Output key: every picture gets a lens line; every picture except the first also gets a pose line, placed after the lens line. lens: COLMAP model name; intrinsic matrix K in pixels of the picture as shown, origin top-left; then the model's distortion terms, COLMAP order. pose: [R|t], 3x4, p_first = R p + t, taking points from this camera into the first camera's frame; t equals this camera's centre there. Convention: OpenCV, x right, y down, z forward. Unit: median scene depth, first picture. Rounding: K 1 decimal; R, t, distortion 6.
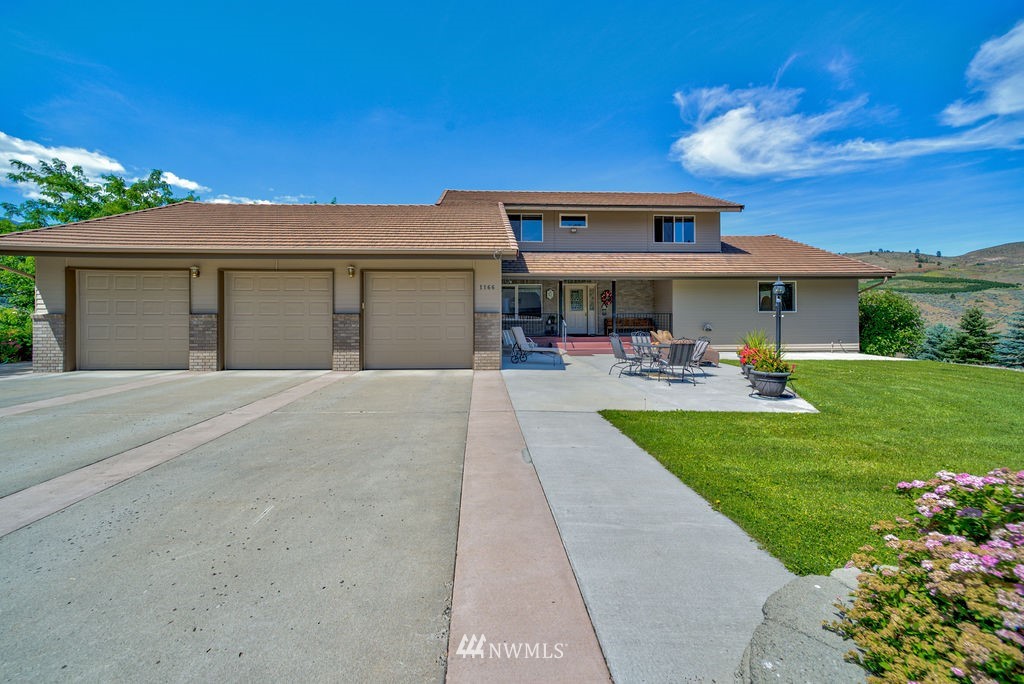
lens RADIAL K [[419.7, 0, 486.3], [0, 419.7, 303.8], [0, 0, 1]] dist [-0.001888, 0.004751]
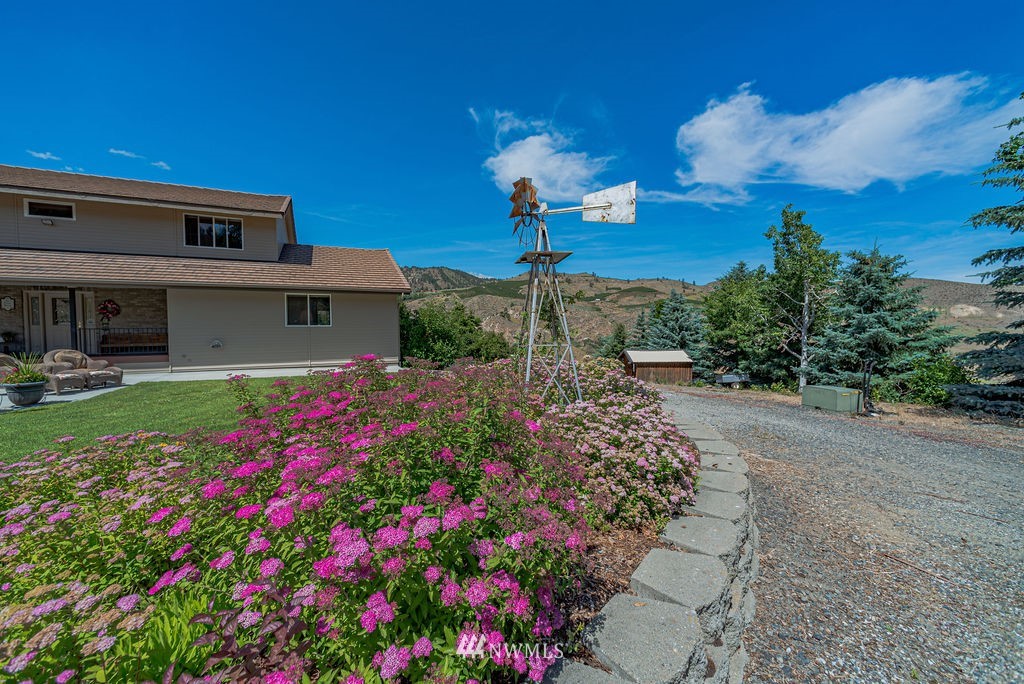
lens RADIAL K [[419.7, 0, 518.4], [0, 419.7, 341.7], [0, 0, 1]] dist [-0.001888, 0.004751]
pose [[0.918816, -0.017663, 0.394291, 0.111369], [-0.006722, 0.998153, 0.060378, -0.000981], [-0.394629, -0.058126, 0.917000, -0.011868]]
